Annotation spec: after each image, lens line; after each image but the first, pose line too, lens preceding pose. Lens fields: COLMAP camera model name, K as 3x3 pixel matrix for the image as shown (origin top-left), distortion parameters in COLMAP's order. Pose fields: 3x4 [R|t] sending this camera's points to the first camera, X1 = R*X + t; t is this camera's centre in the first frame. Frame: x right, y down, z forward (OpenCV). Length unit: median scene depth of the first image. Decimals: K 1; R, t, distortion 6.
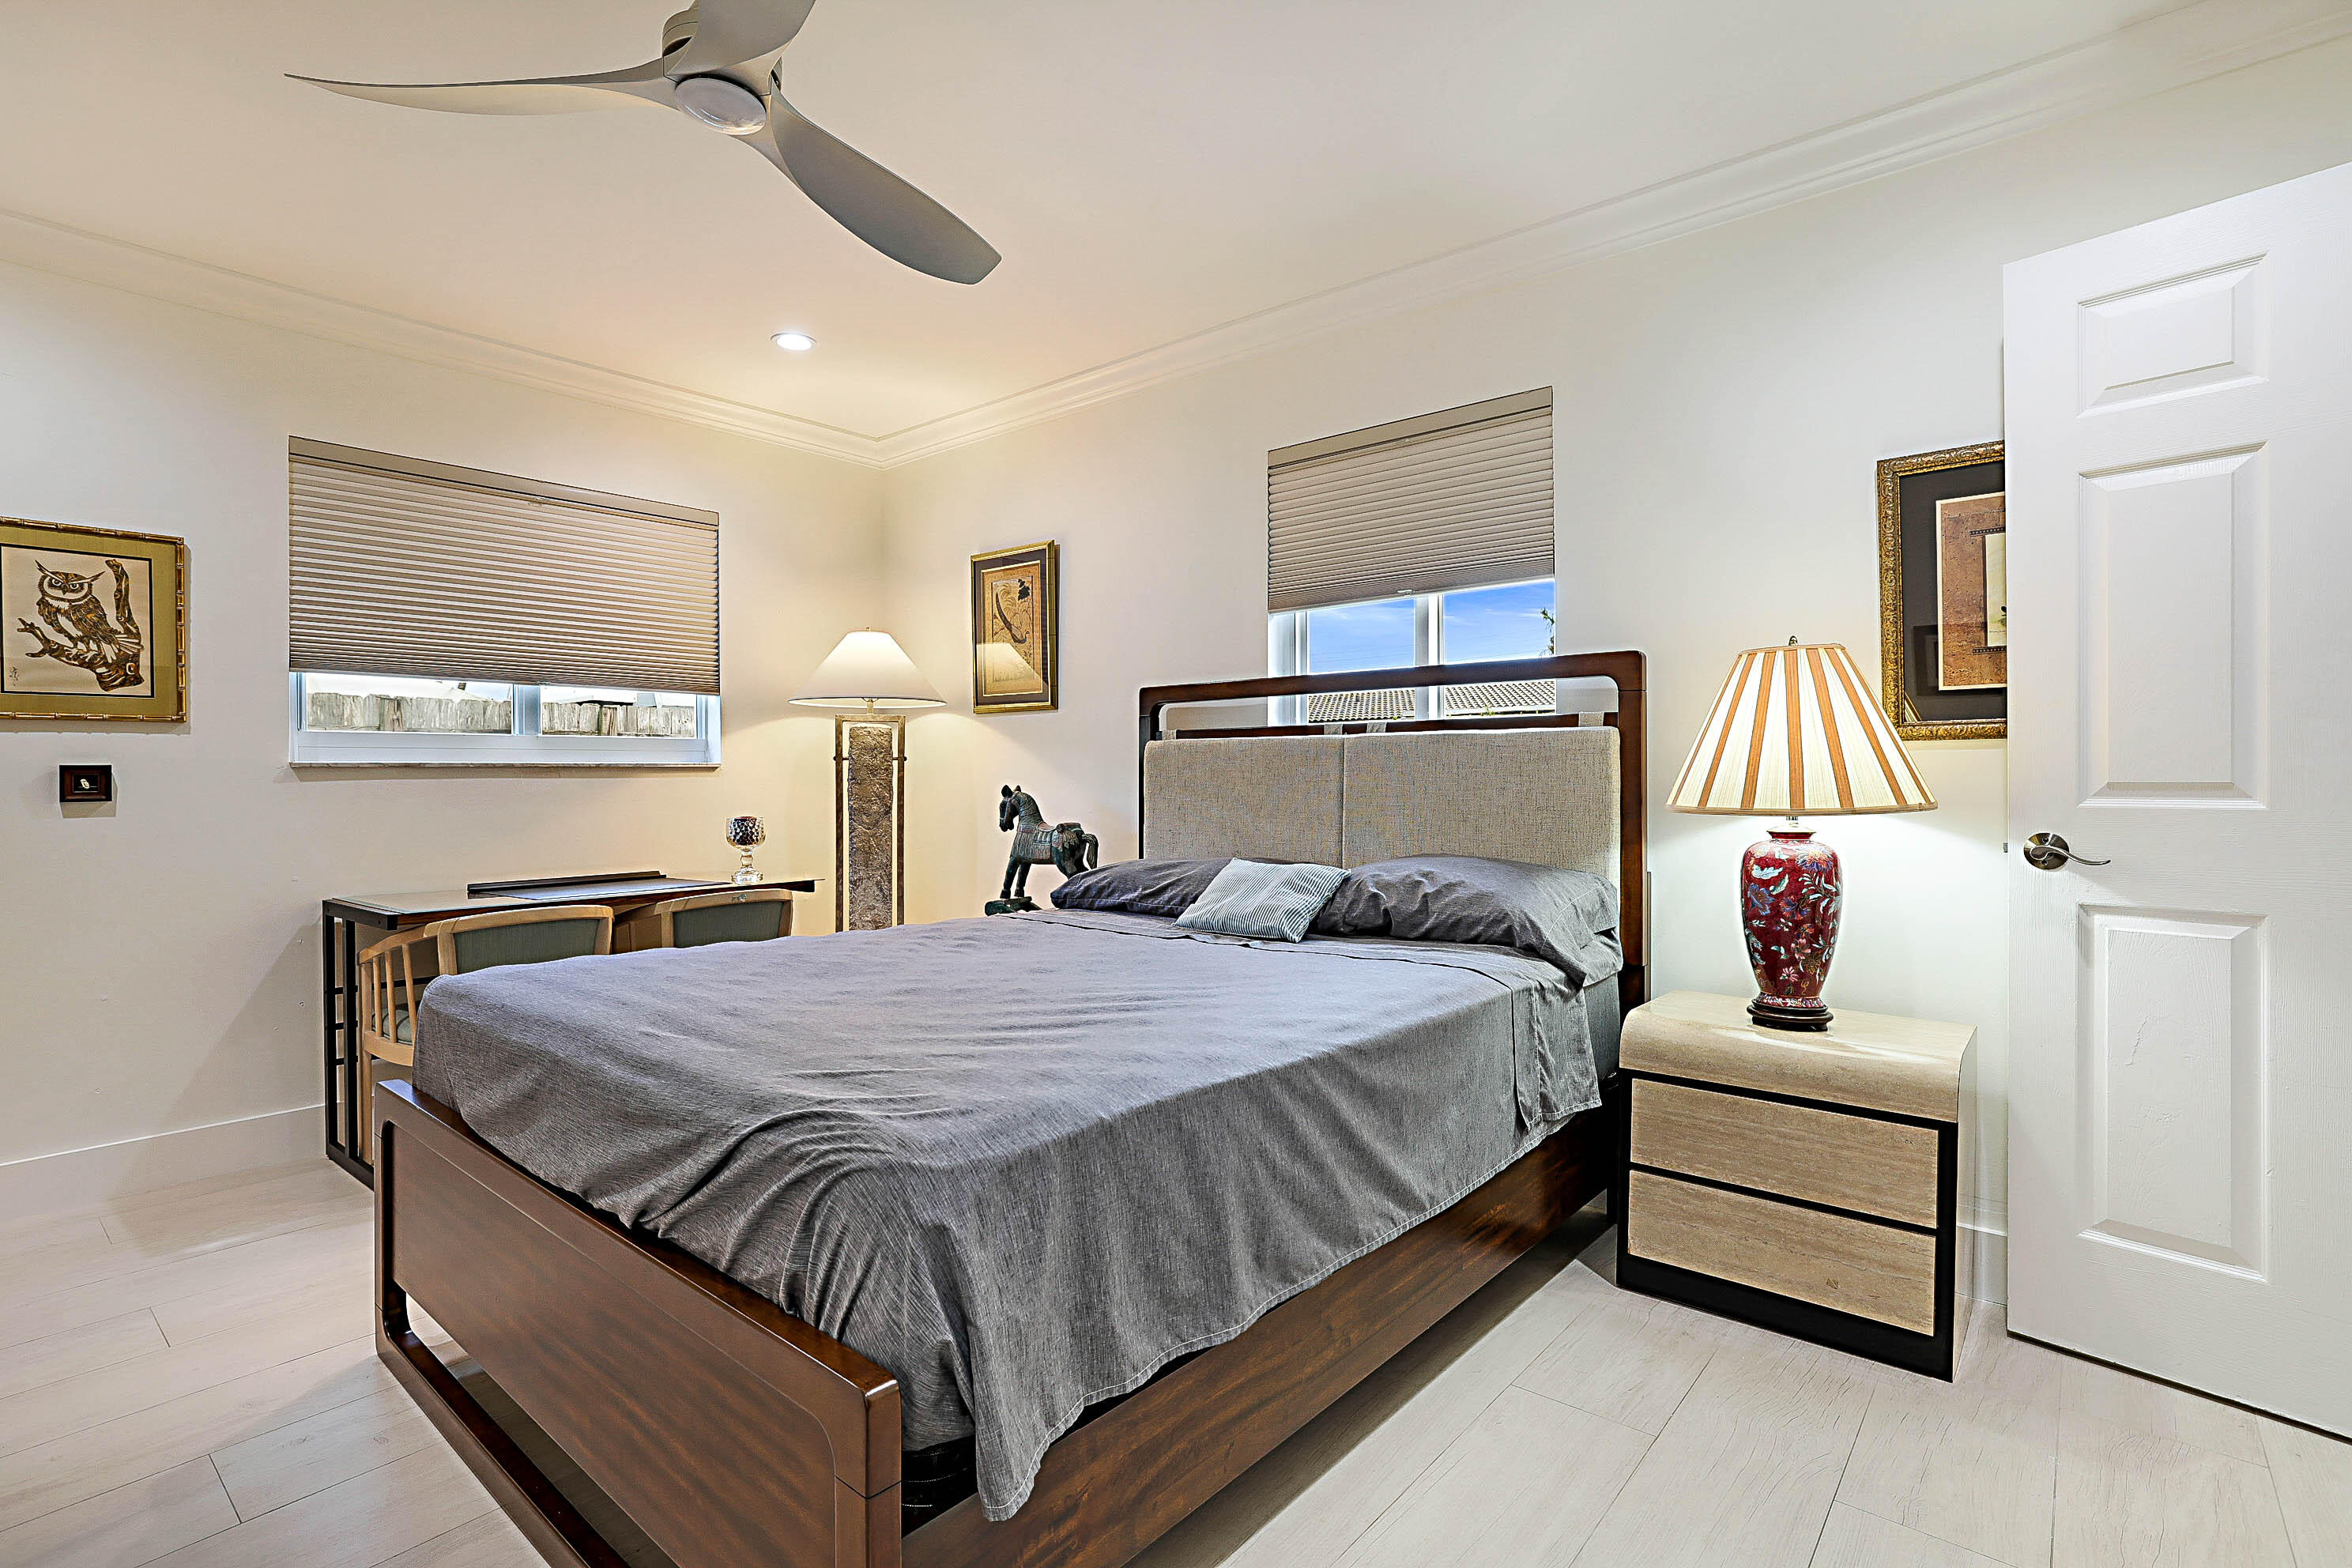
lens RADIAL K [[1092.1, 0, 1187.9], [0, 1092.1, 773.5], [0, 0, 1]] dist [-0.006601, -0.000255]
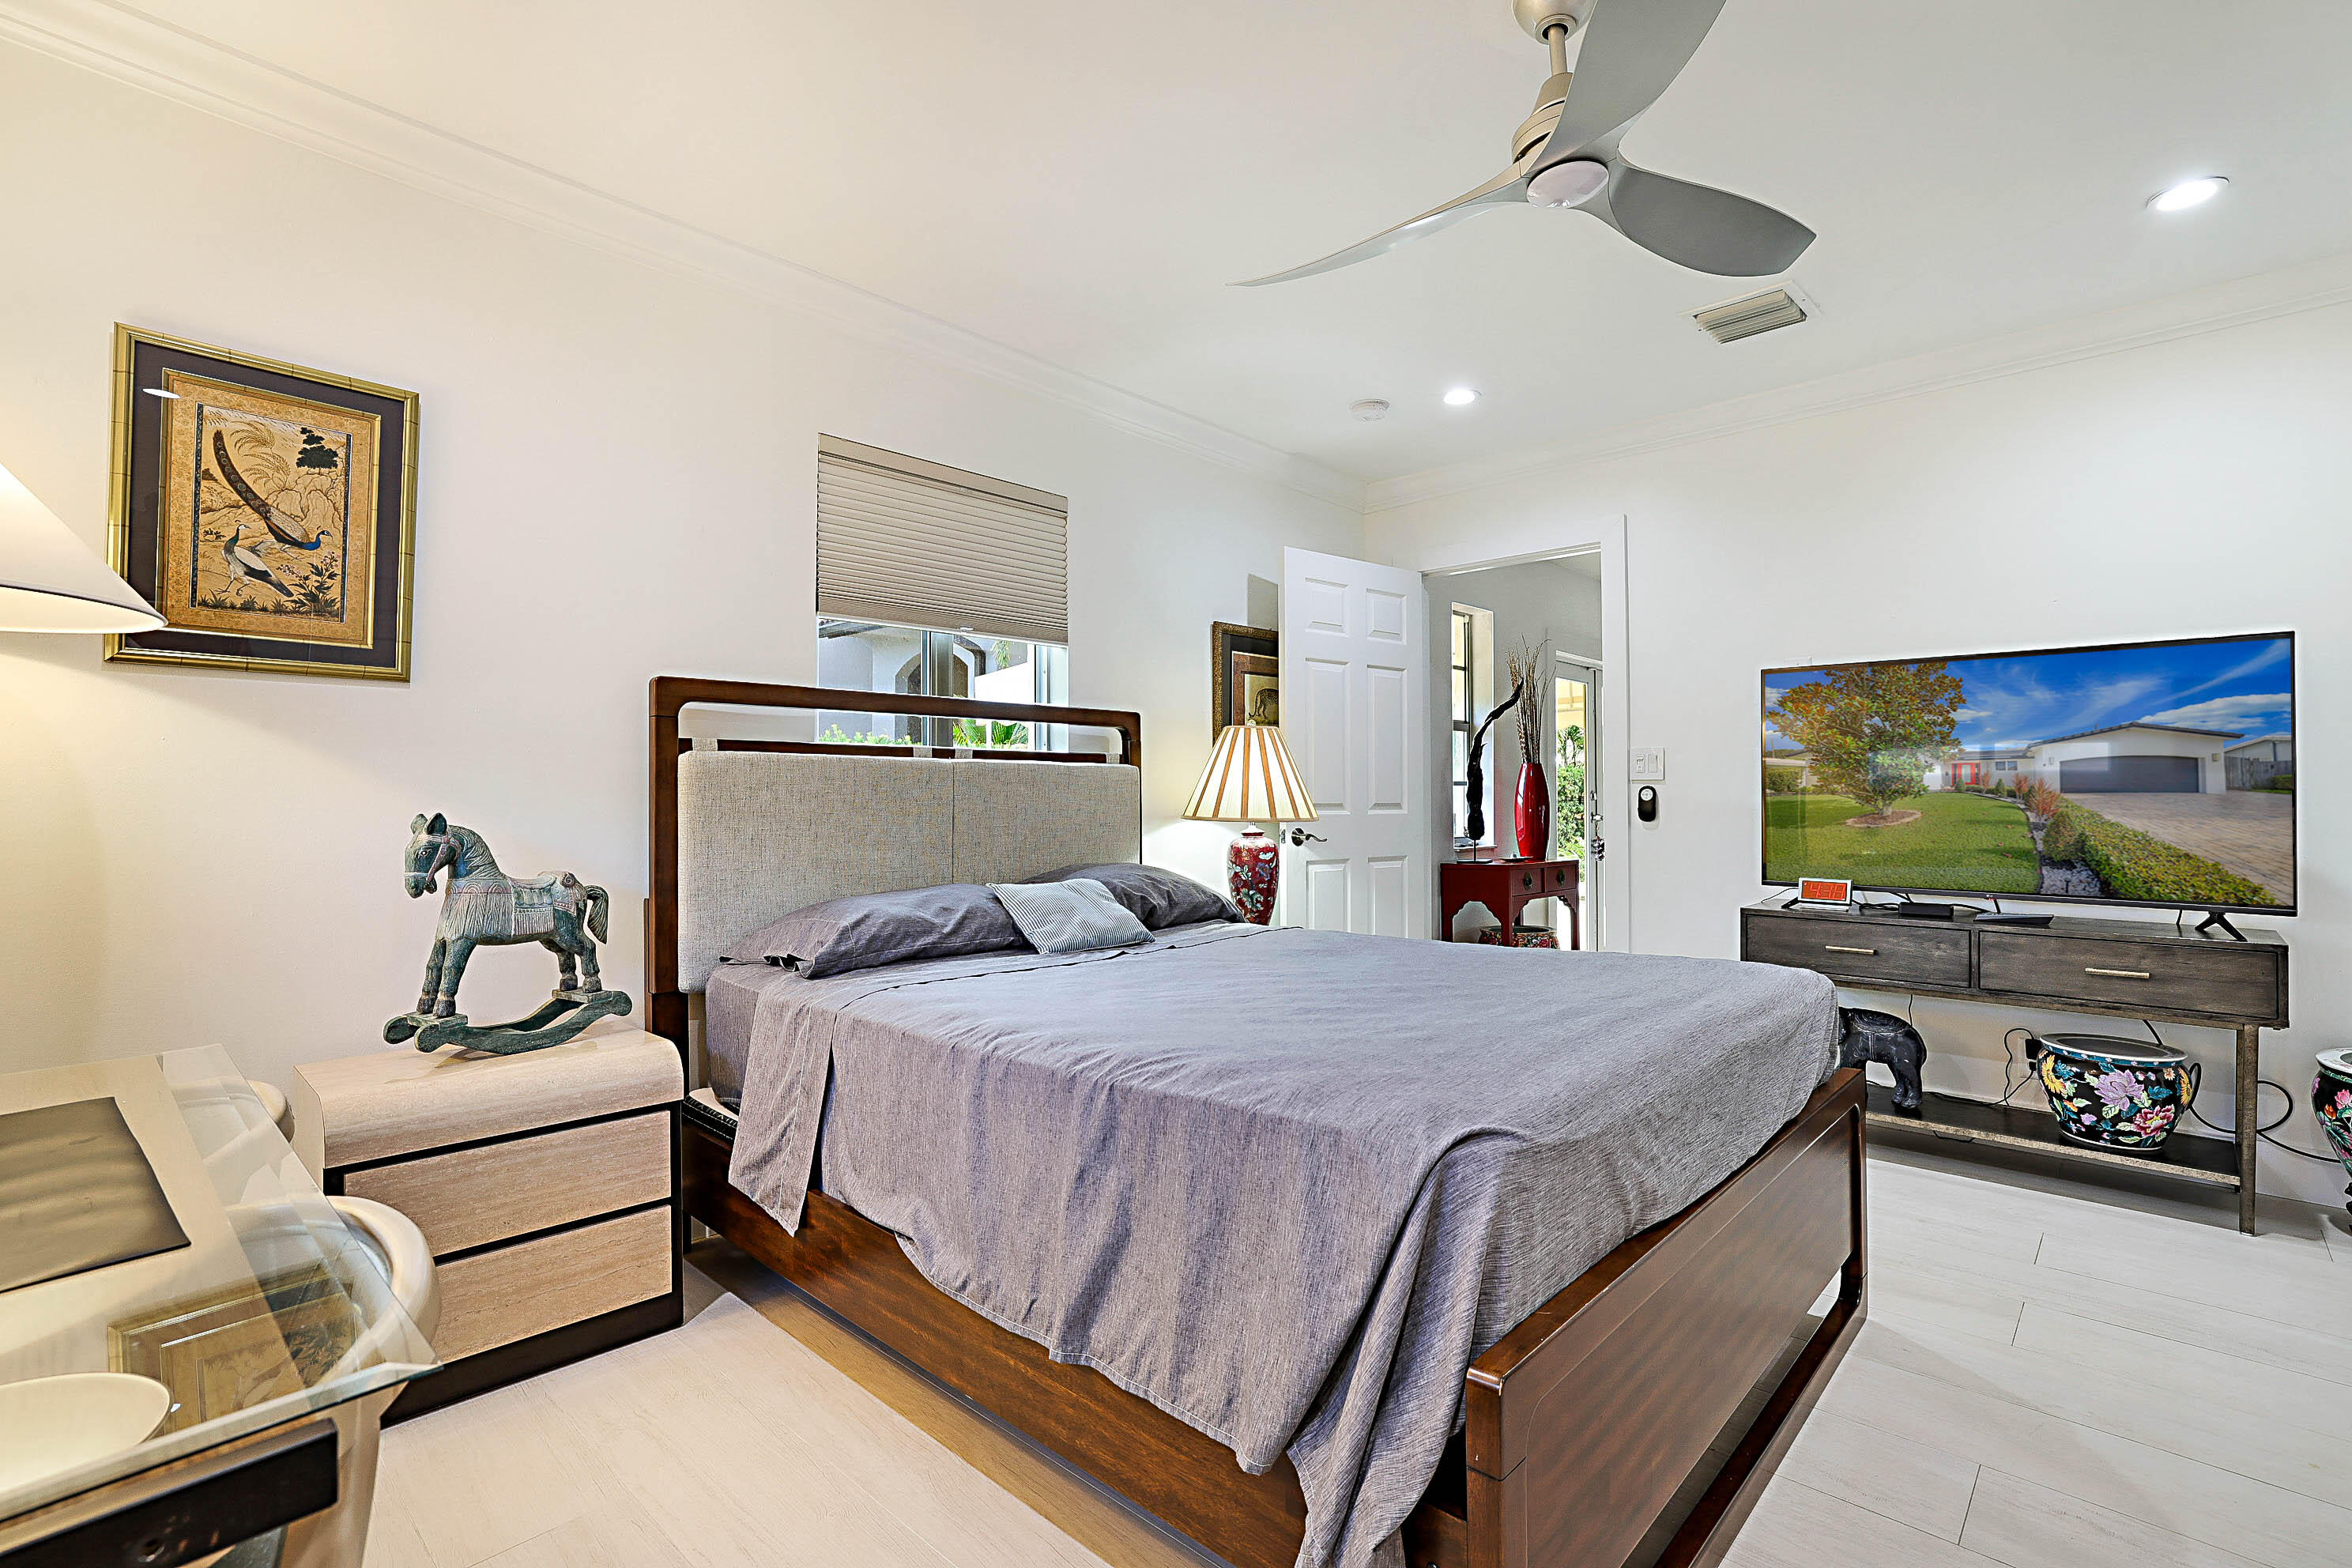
lens RADIAL K [[1064.5, 0, 1152.2], [0, 1064.5, 770.3], [0, 0, 1]] dist [-0.020491, 0.005282]
pose [[0.089299, 0.030996, 0.995522, -0.796637], [-0.001425, 0.999519, -0.030993, 0.005263], [-0.996004, 0.001349, 0.089300, 0.694440]]
